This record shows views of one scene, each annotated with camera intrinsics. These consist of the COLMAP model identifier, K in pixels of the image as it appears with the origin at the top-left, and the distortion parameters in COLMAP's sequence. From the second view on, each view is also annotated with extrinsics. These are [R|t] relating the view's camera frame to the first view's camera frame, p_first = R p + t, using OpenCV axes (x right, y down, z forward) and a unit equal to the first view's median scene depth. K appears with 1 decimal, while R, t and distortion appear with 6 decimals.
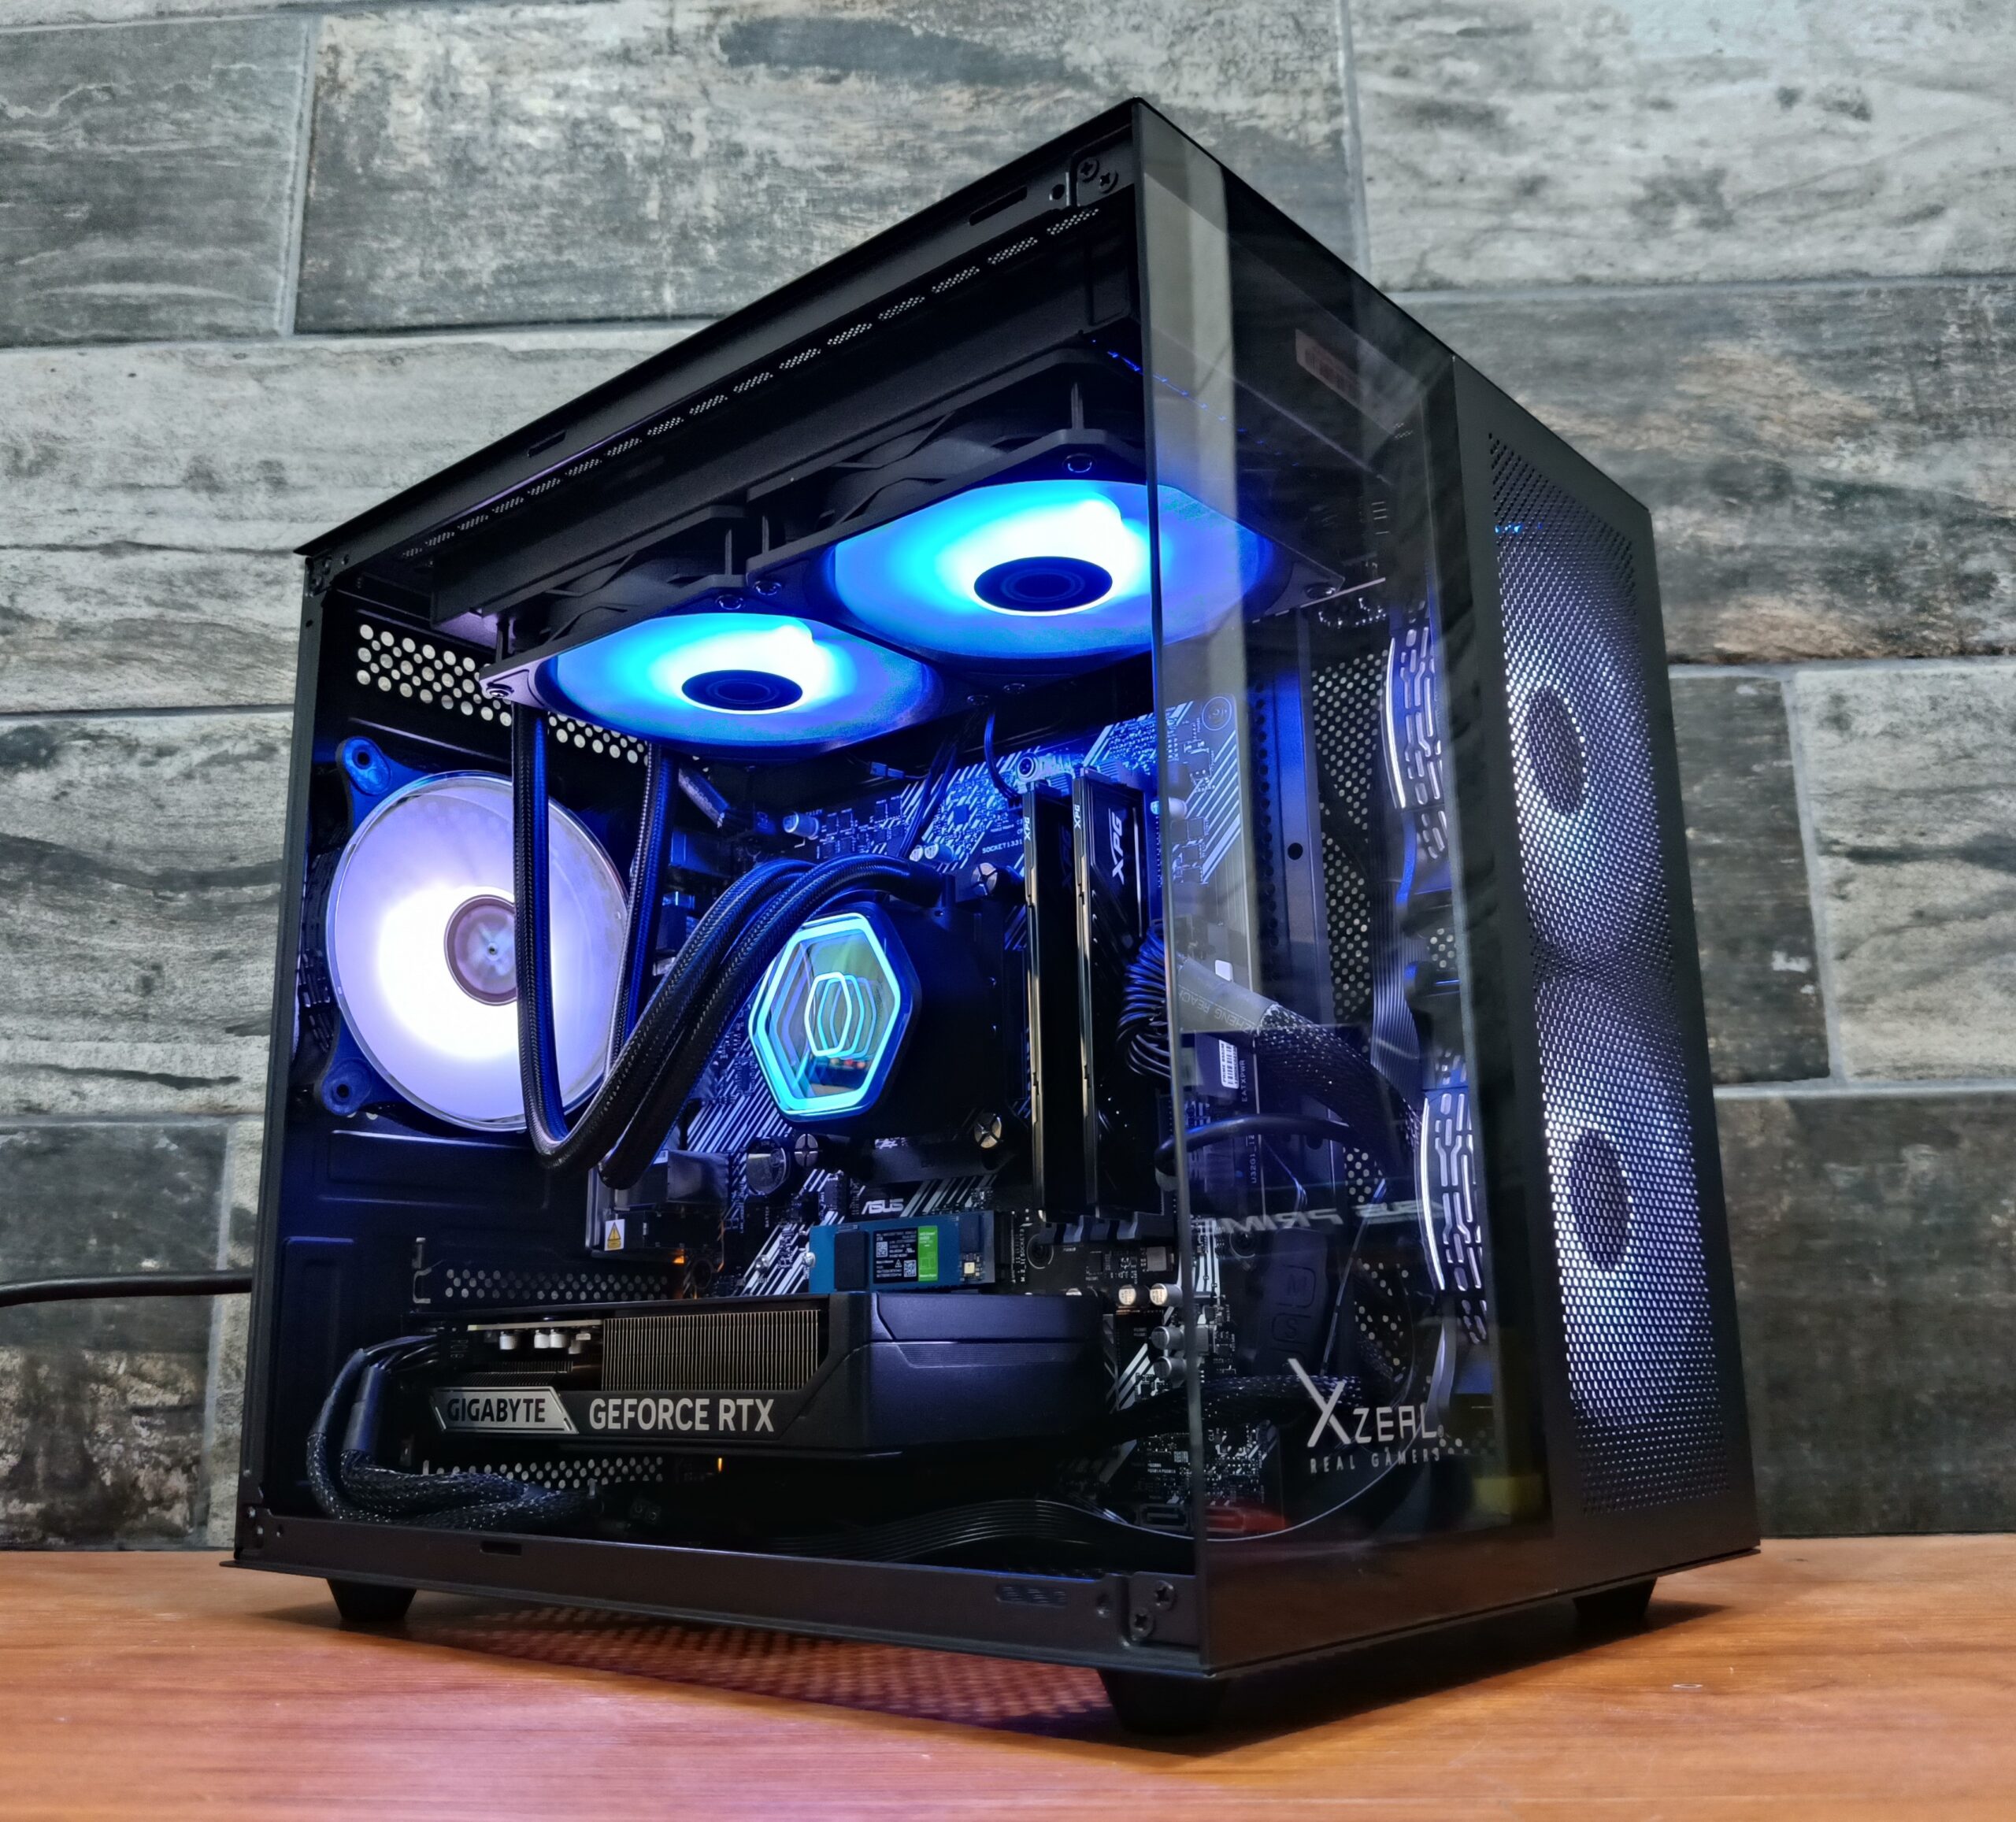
lens RADIAL K [[1890.9, 0, 944.5], [0, 1890.9, 905.6], [0, 0, 1]] dist [-0.001149, -0.048196]
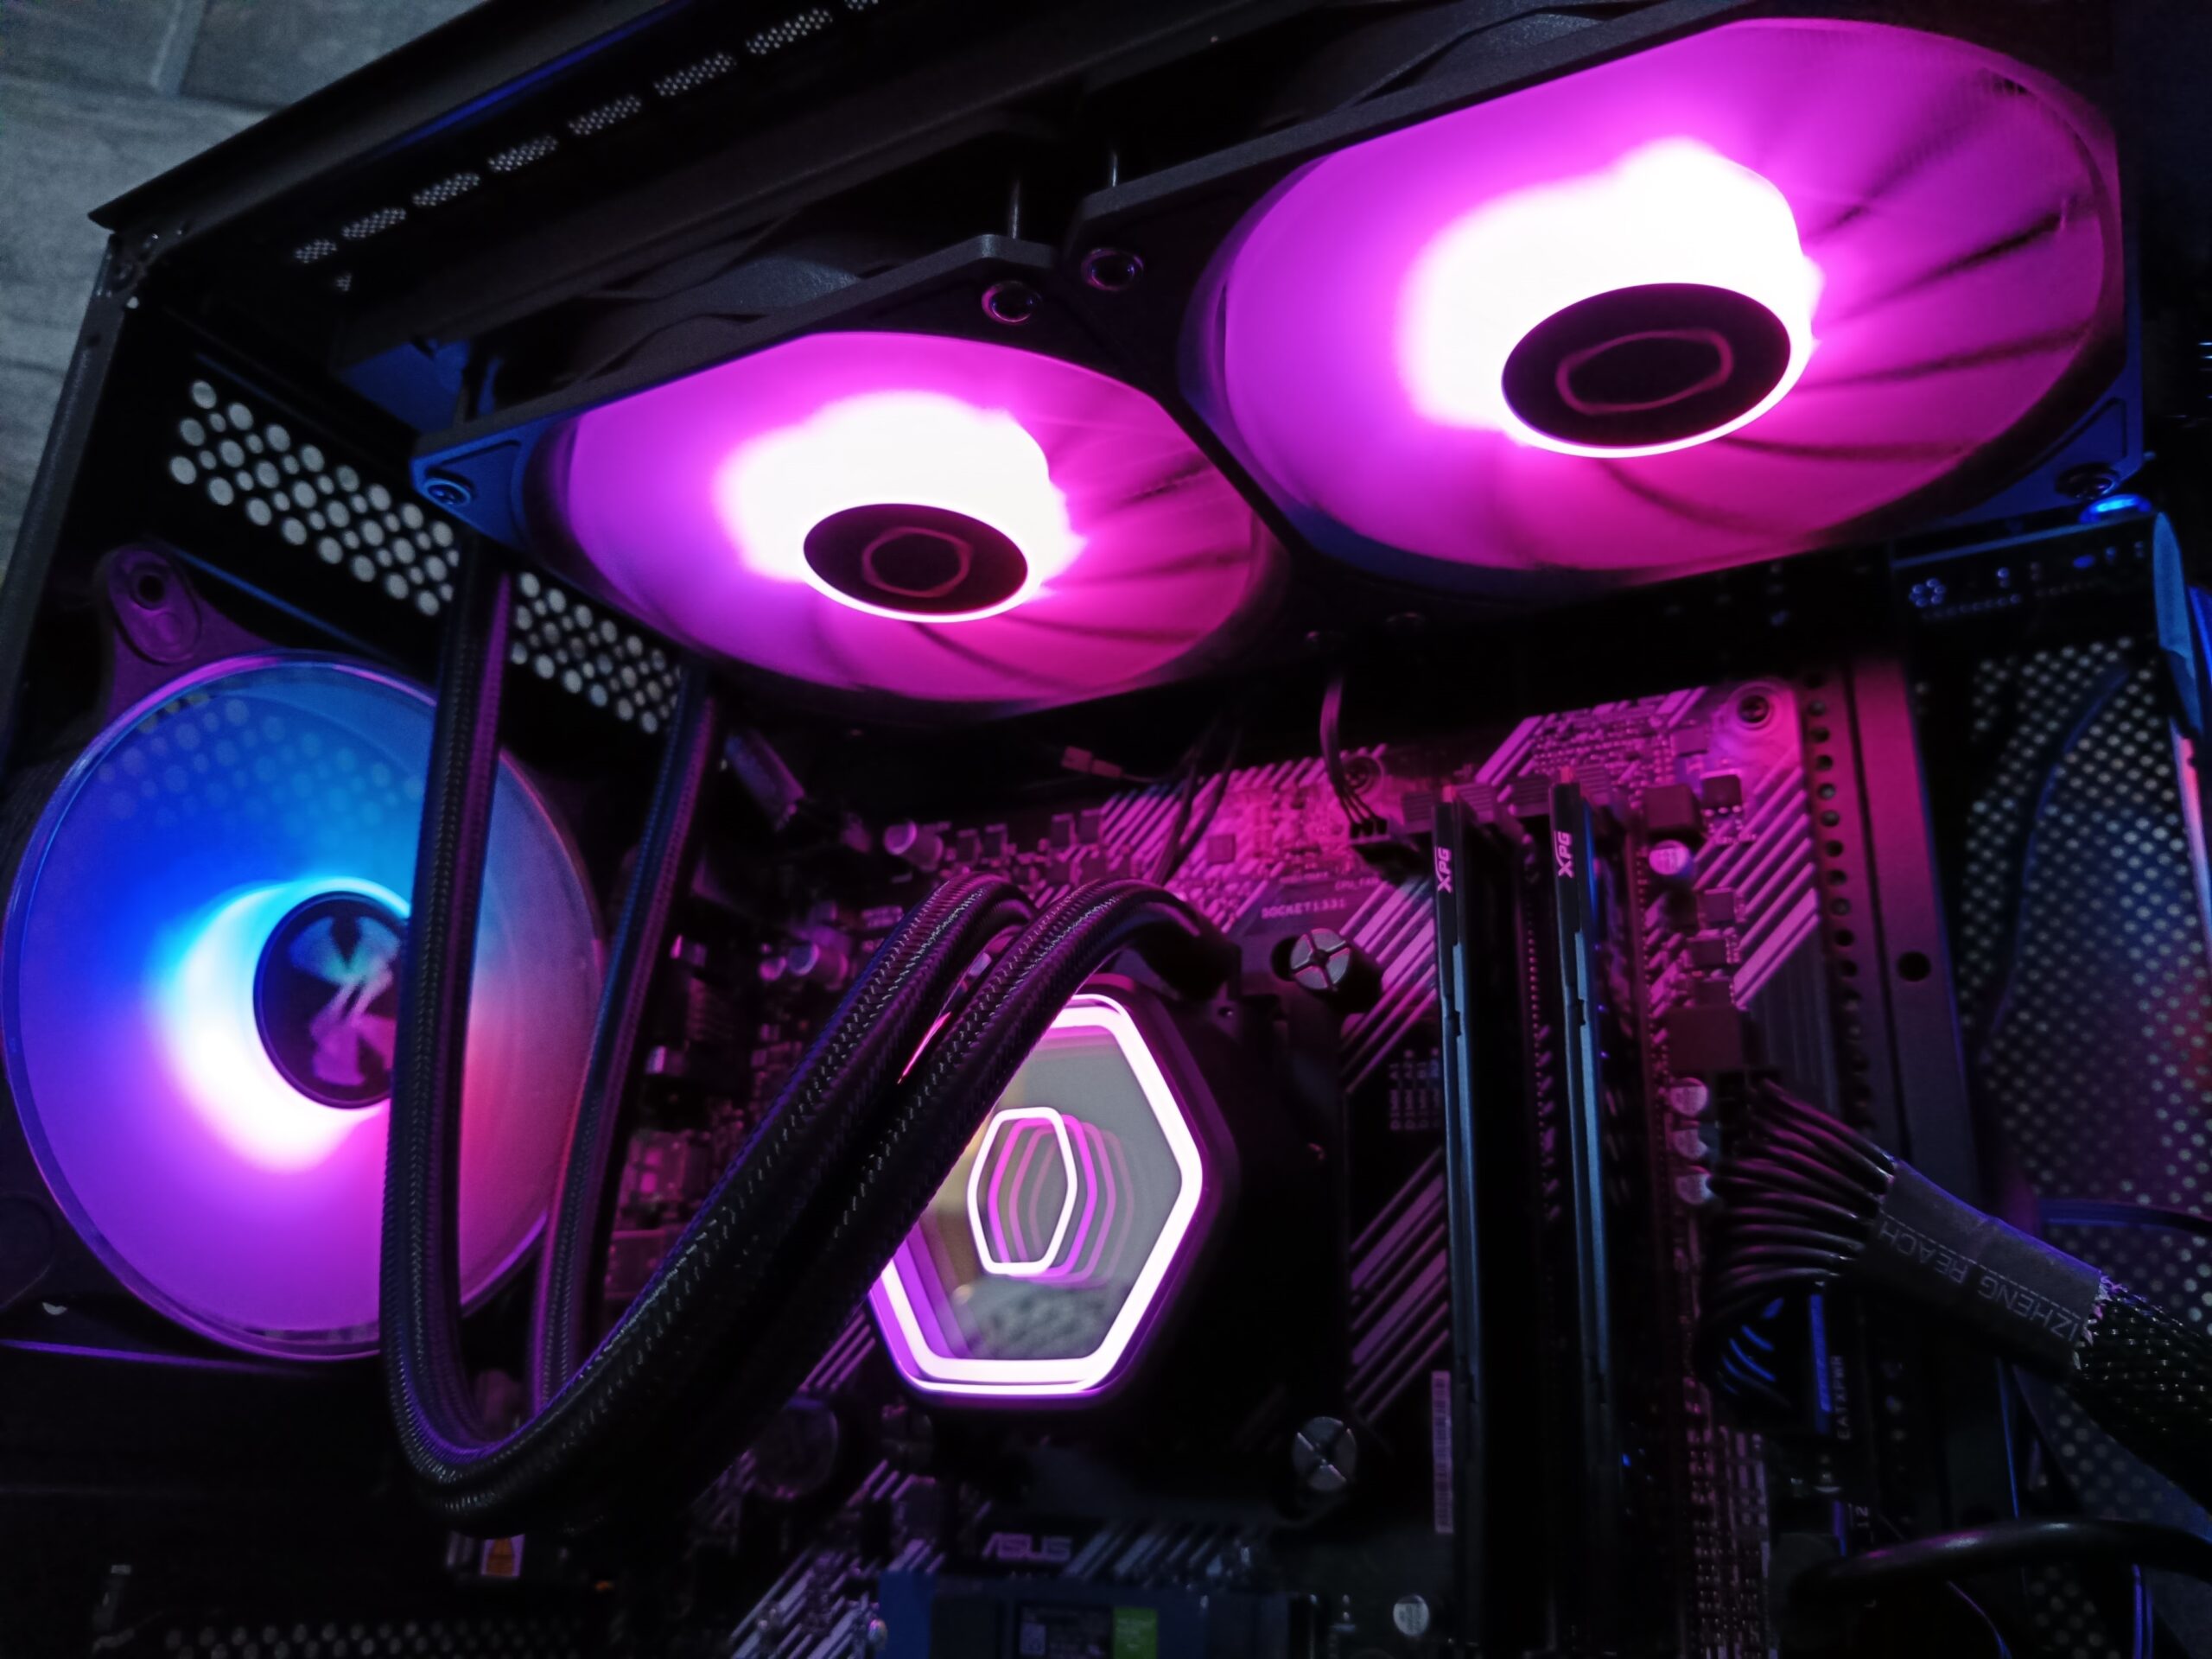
lens RADIAL K [[1776.7, 0, 1058.3], [0, 1776.7, 797.8], [0, 0, 1]] dist [-0.043478, 0.011602]
pose [[0.980827, 0.121674, 0.152232, -0.097352], [-0.100567, 0.985114, -0.139415, 0.013372], [-0.166929, 0.121432, 0.978463, 0.367580]]
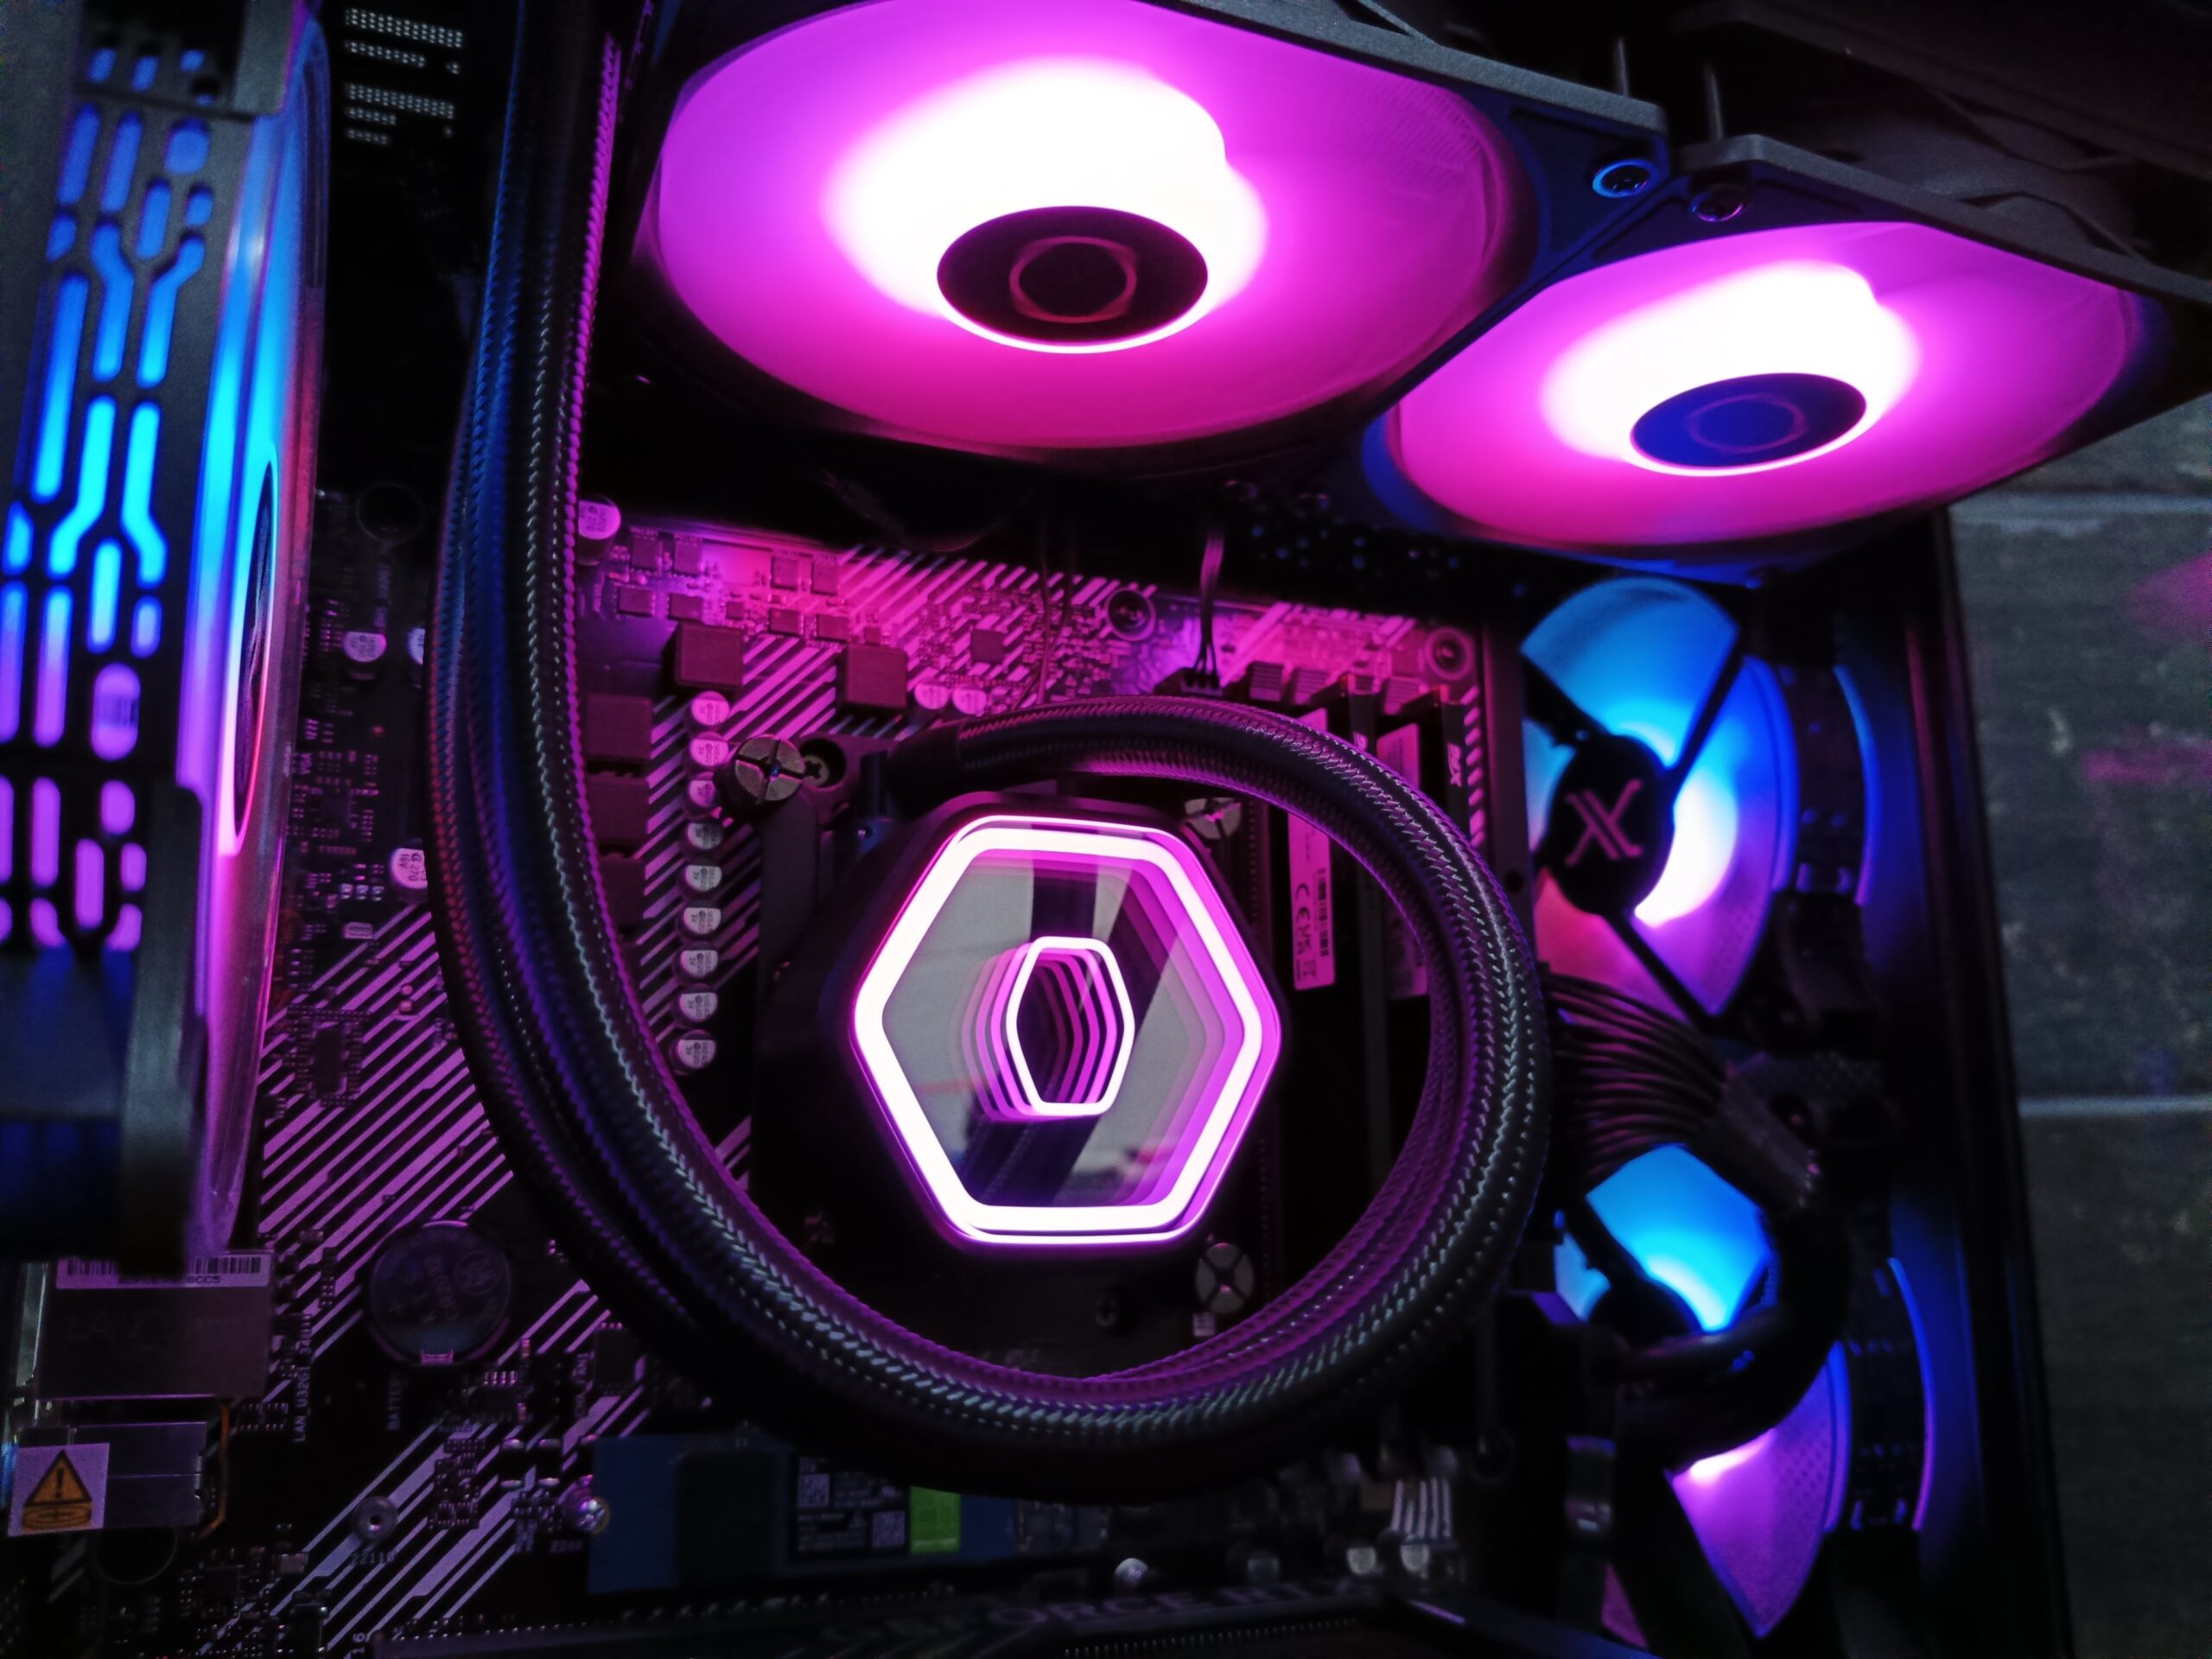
lens RADIAL K [[1776.7, 0, 1058.3], [0, 1776.7, 797.8], [0, 0, 1]] dist [-0.043478, 0.011602]
pose [[0.448567, 0.209240, 0.868911, -0.323564], [-0.213467, 0.969154, -0.123179, 0.040398], [-0.867882, -0.130230, 0.479396, 0.568242]]
